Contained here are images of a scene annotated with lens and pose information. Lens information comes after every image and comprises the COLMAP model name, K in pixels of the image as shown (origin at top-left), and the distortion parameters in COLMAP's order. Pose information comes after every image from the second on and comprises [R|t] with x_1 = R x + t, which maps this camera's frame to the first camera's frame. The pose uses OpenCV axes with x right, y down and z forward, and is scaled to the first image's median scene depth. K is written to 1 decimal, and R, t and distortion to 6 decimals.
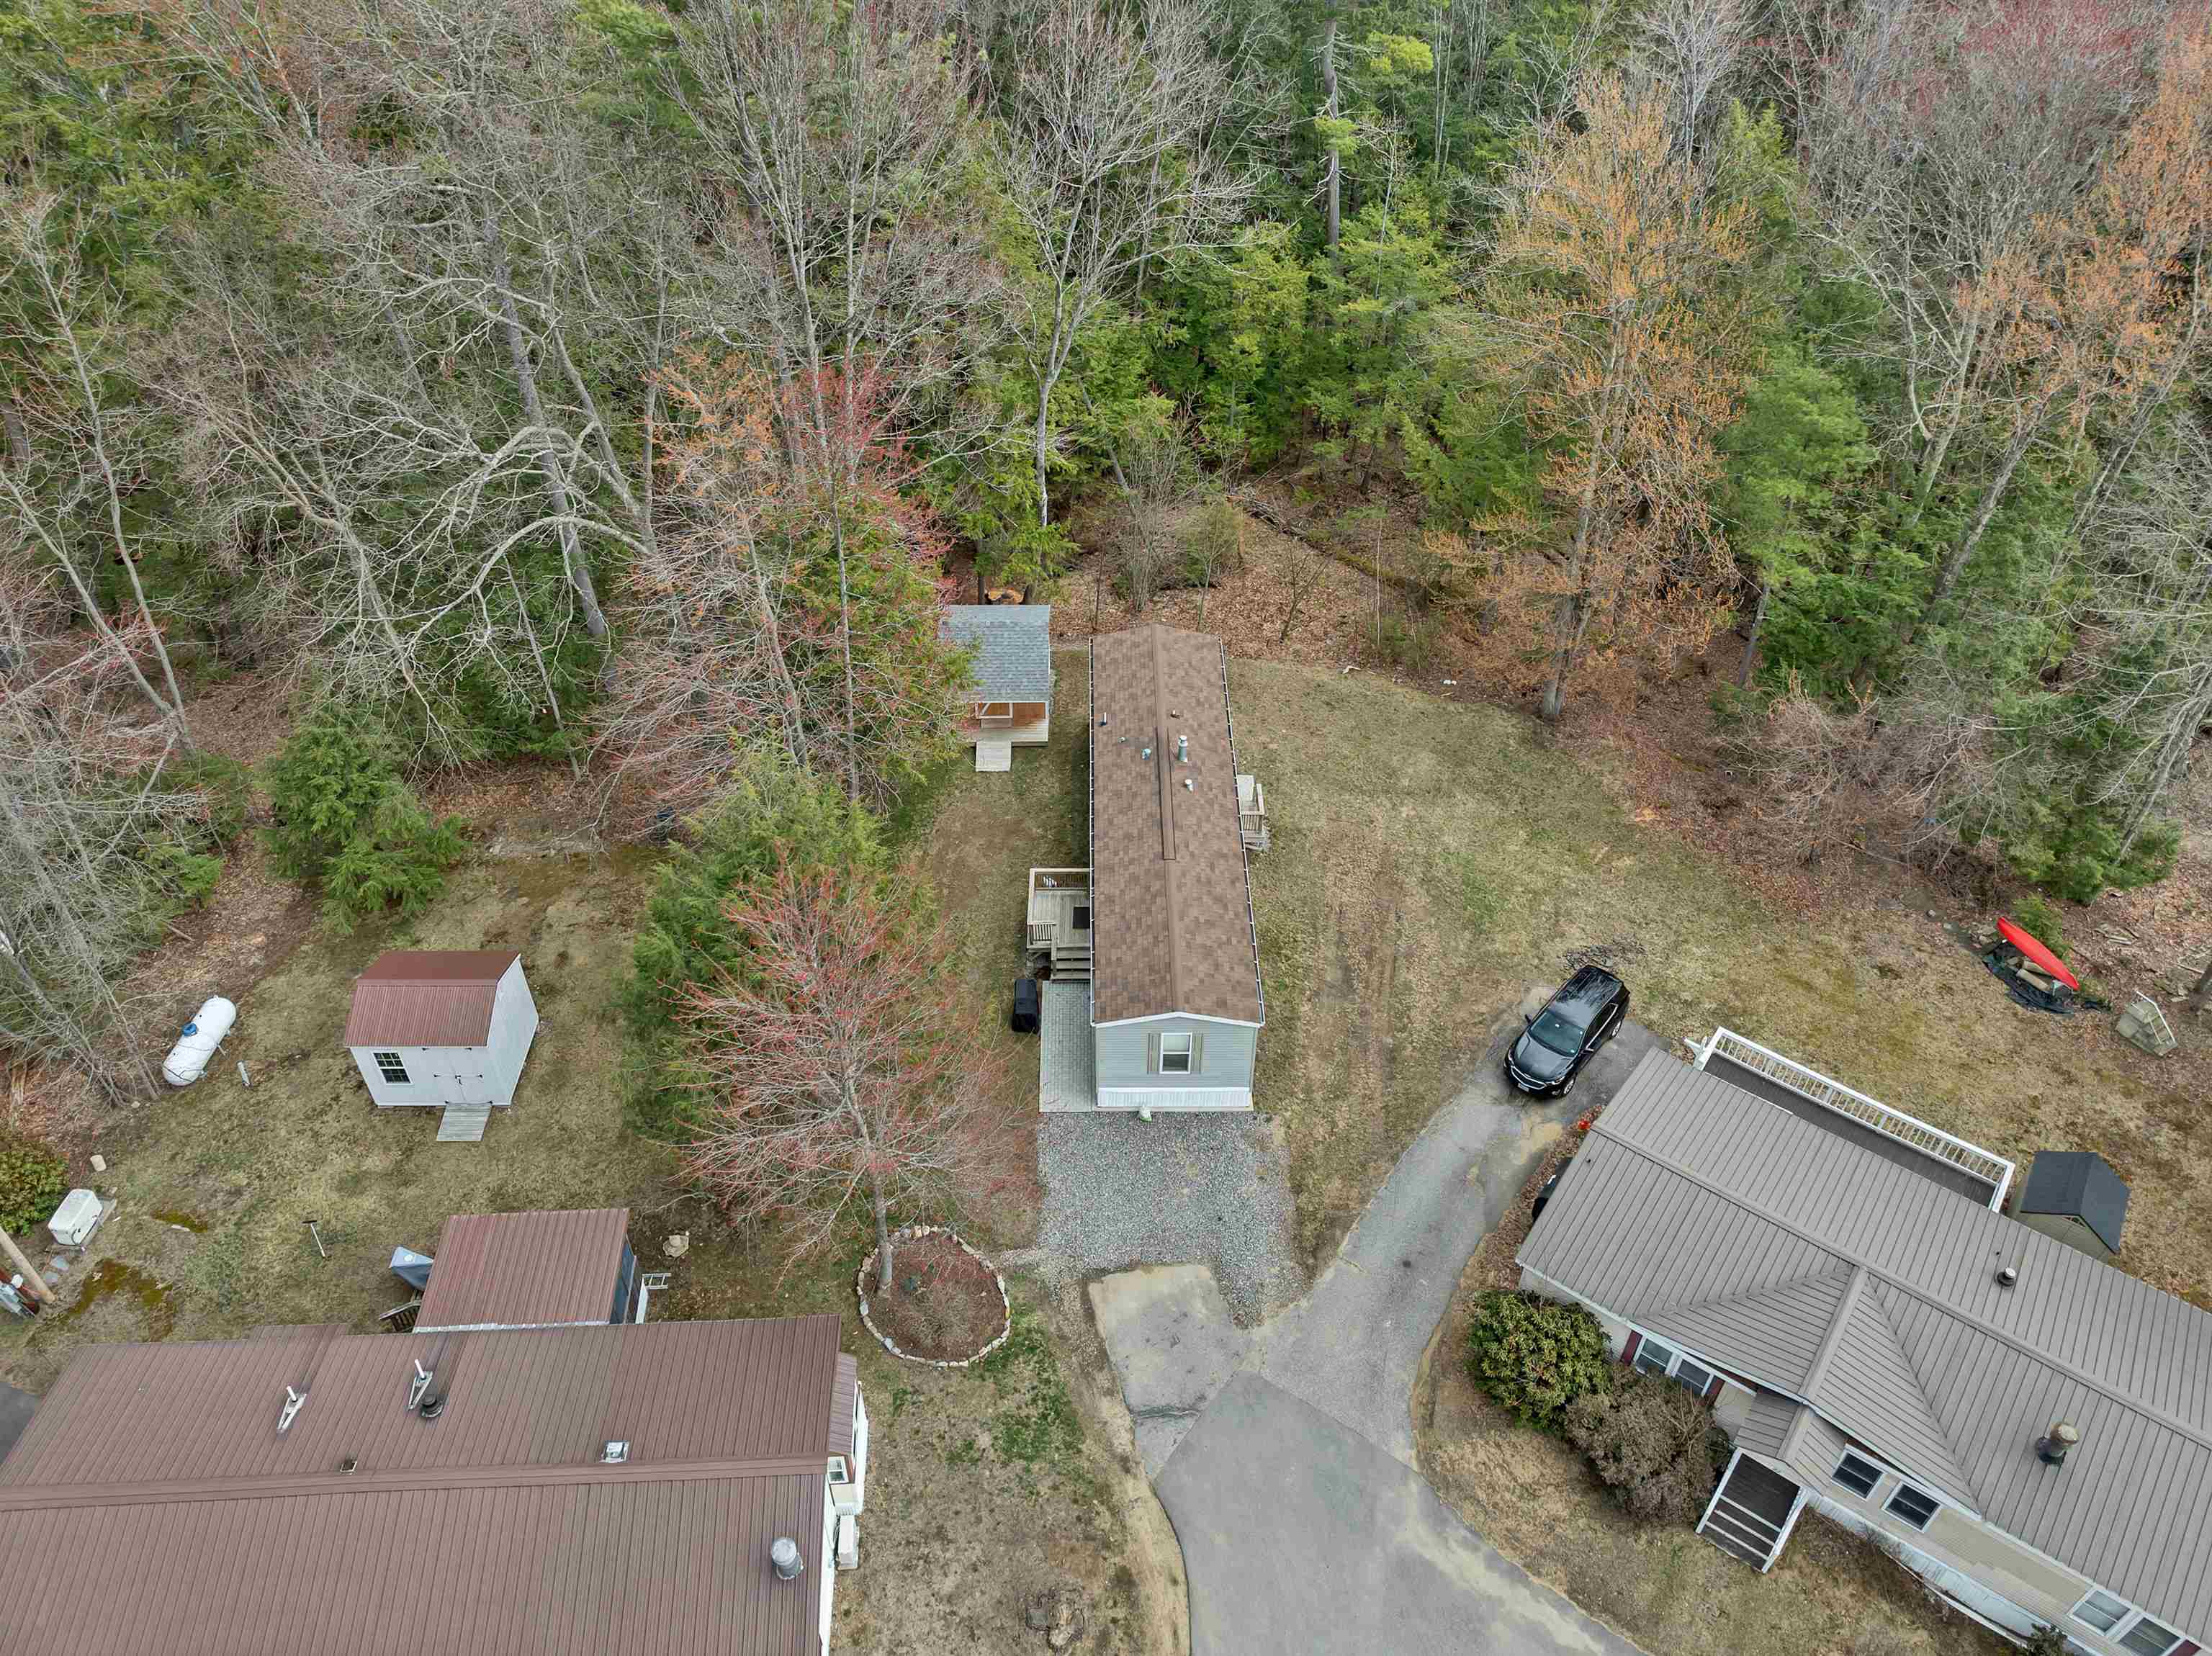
lens RADIAL K [[1577.9, 0, 1115.4], [0, 1577.9, 823.0], [0, 0, 1]] dist [-0.046515, 0.006926]
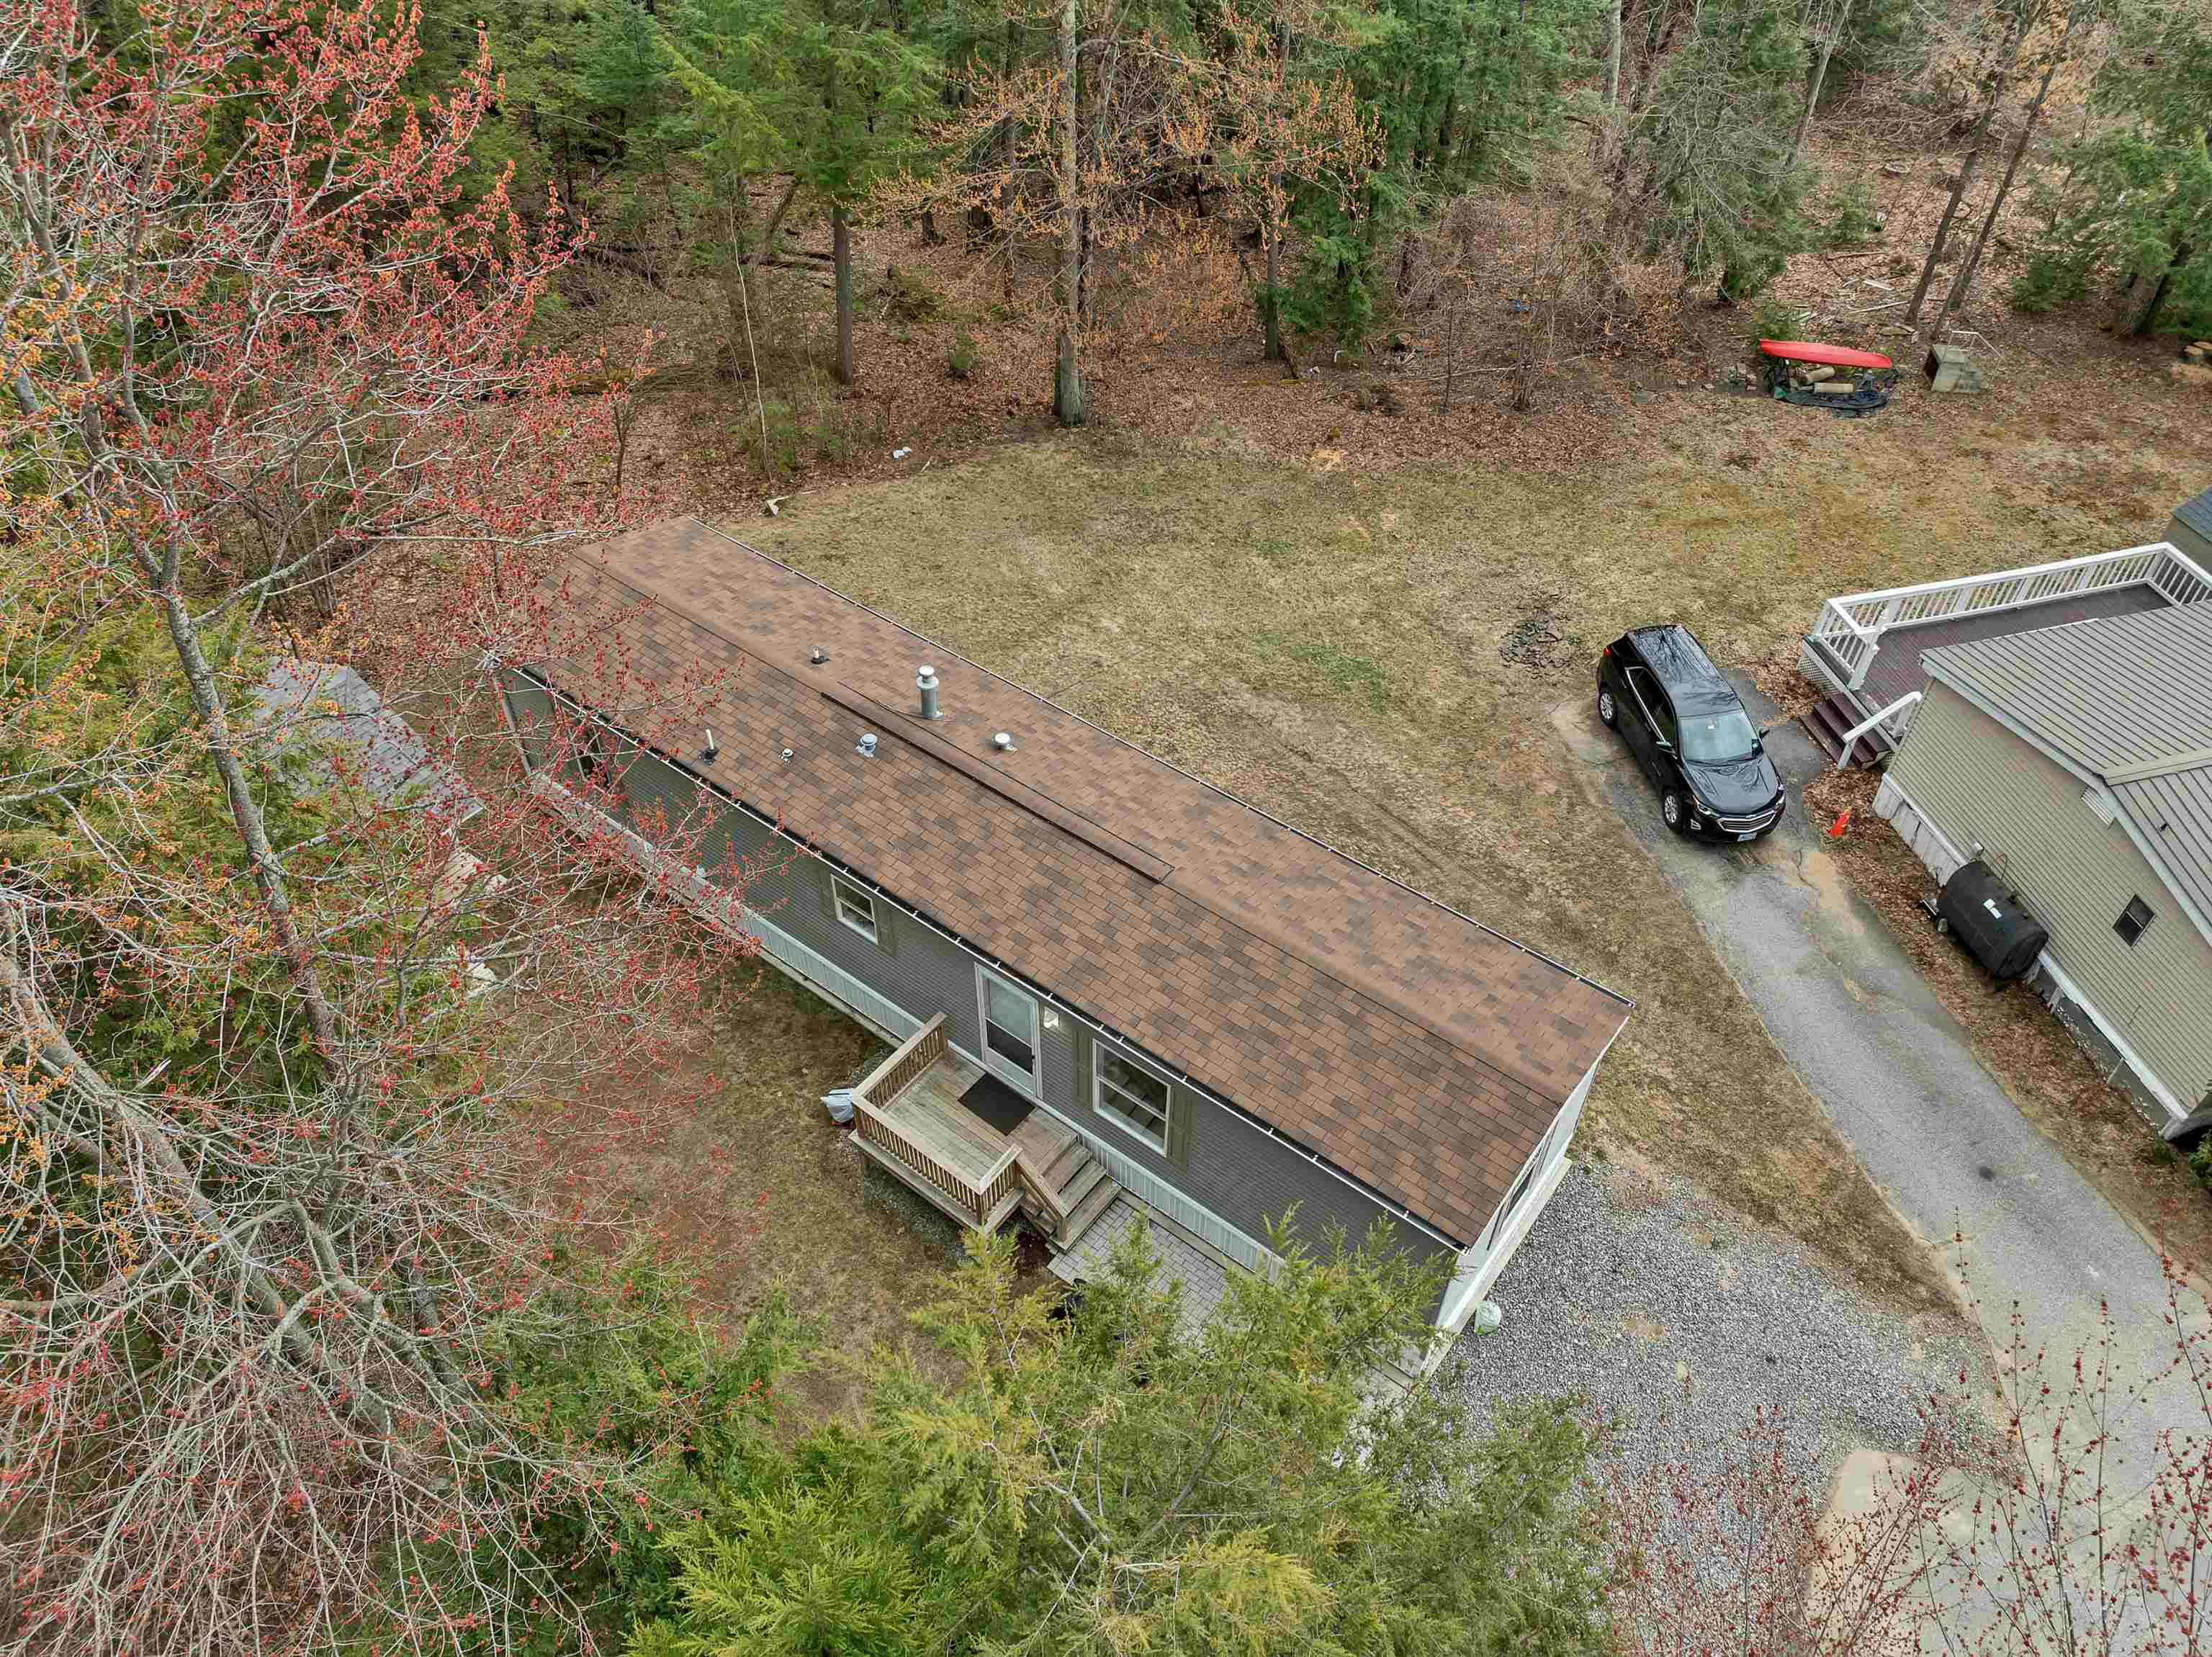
lens RADIAL K [[1578.0, 0, 1115.4], [0, 1578.0, 823.5], [0, 0, 1]] dist [-0.046515, 0.006926]
pose [[0.615533, -0.557017, 0.557540, -0.244575], [0.509418, 0.820990, 0.257814, -0.127007], [-0.601342, 0.125328, 0.789102, 0.696605]]
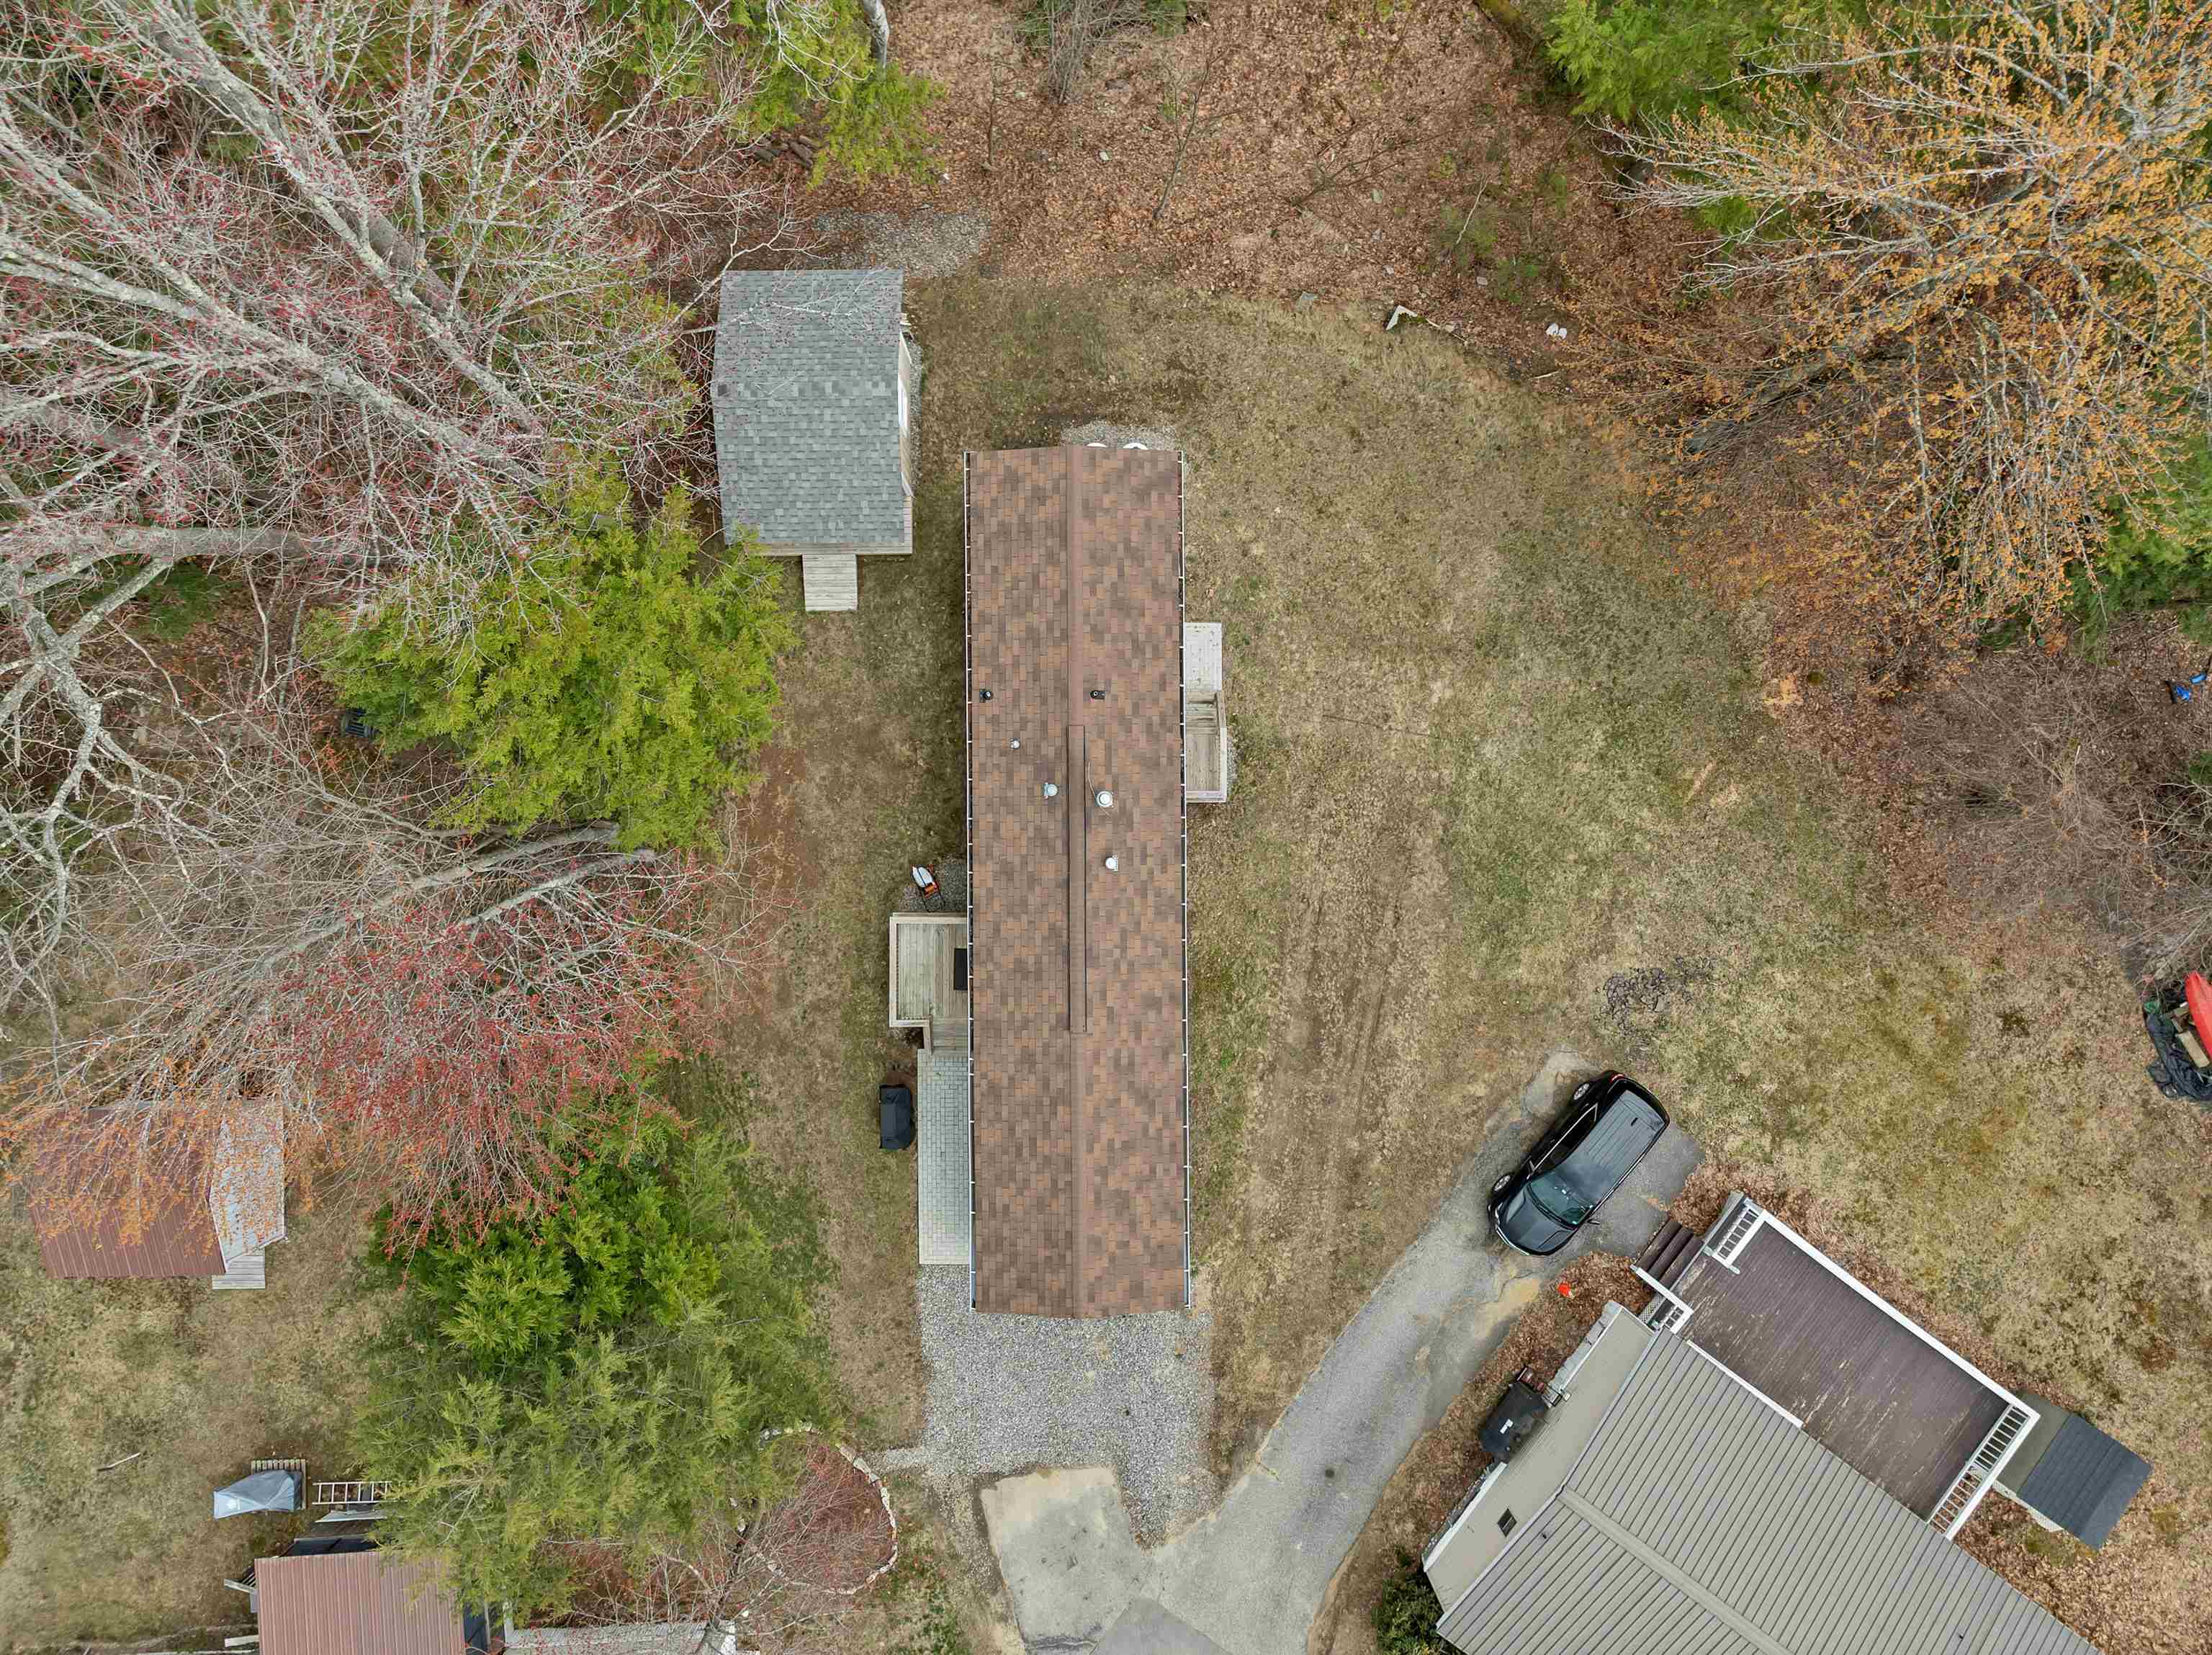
lens RADIAL K [[1578.1, 0, 1115.4], [0, 1578.1, 822.5], [0, 0, 1]] dist [-0.046515, 0.006926]
pose [[0.999896, 0.006435, 0.012927, 0.045013], [-0.013927, 0.666236, 0.745611, -0.620285], [-0.003815, -0.745713, 0.666256, 0.647609]]
